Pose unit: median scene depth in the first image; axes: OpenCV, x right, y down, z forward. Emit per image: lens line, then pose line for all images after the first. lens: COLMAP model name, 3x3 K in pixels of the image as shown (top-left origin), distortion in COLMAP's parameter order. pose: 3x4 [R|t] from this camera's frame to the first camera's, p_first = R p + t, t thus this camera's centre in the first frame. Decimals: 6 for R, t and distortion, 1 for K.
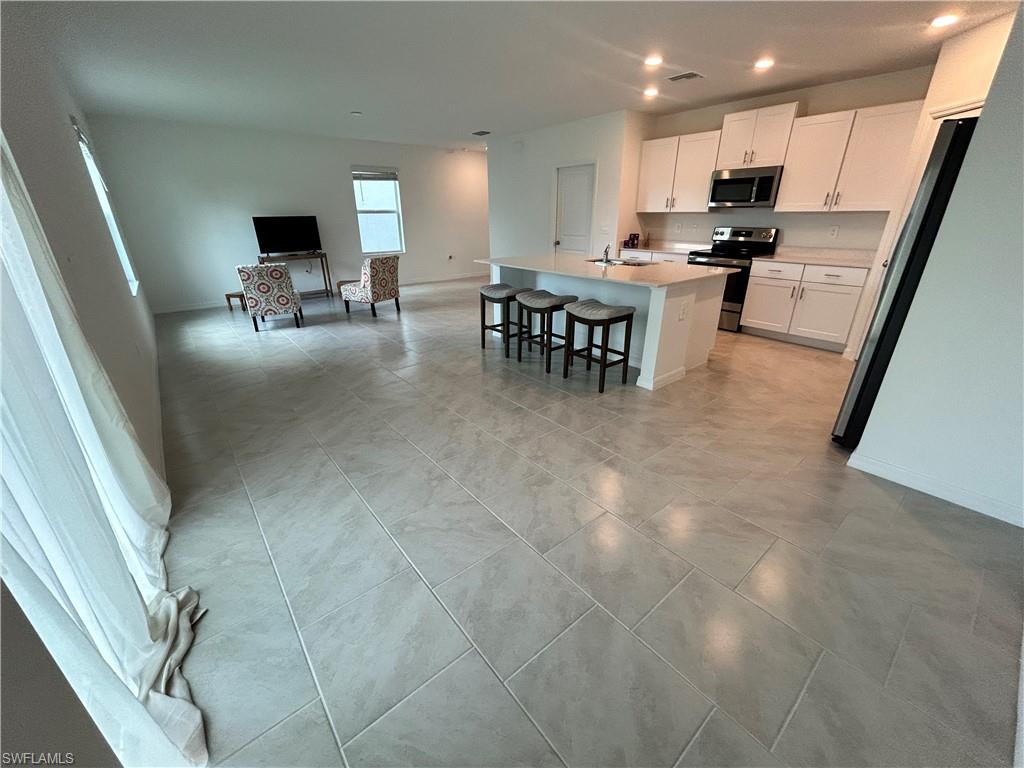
lens RADIAL K [[413.0, 0, 510.7], [0, 413.0, 383.0], [0, 0, 1]] dist [0.000000, 0.000787]
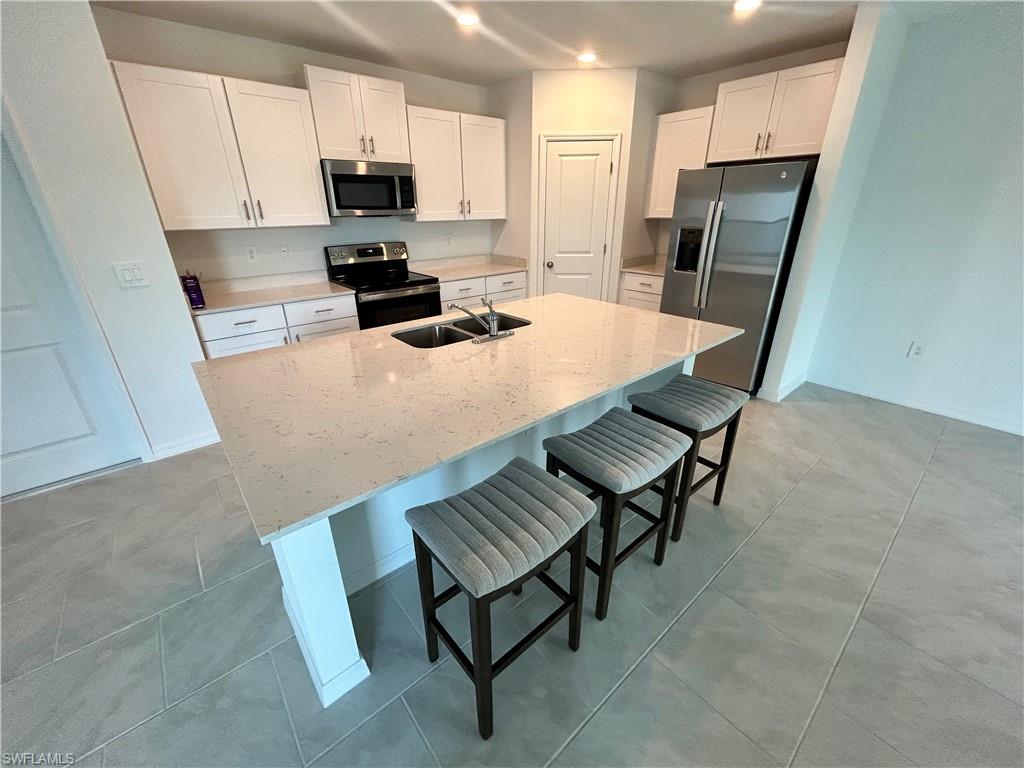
lens RADIAL K [[413.0, 0, 510.8], [0, 413.0, 383.3], [0, 0, 1]] dist [0.000000, 0.000787]
pose [[-0.011507, -0.391743, 0.920003, -0.227740], [0.390302, 0.845321, 0.364824, -0.376738], [-0.920615, 0.363277, 0.143171, 0.843893]]
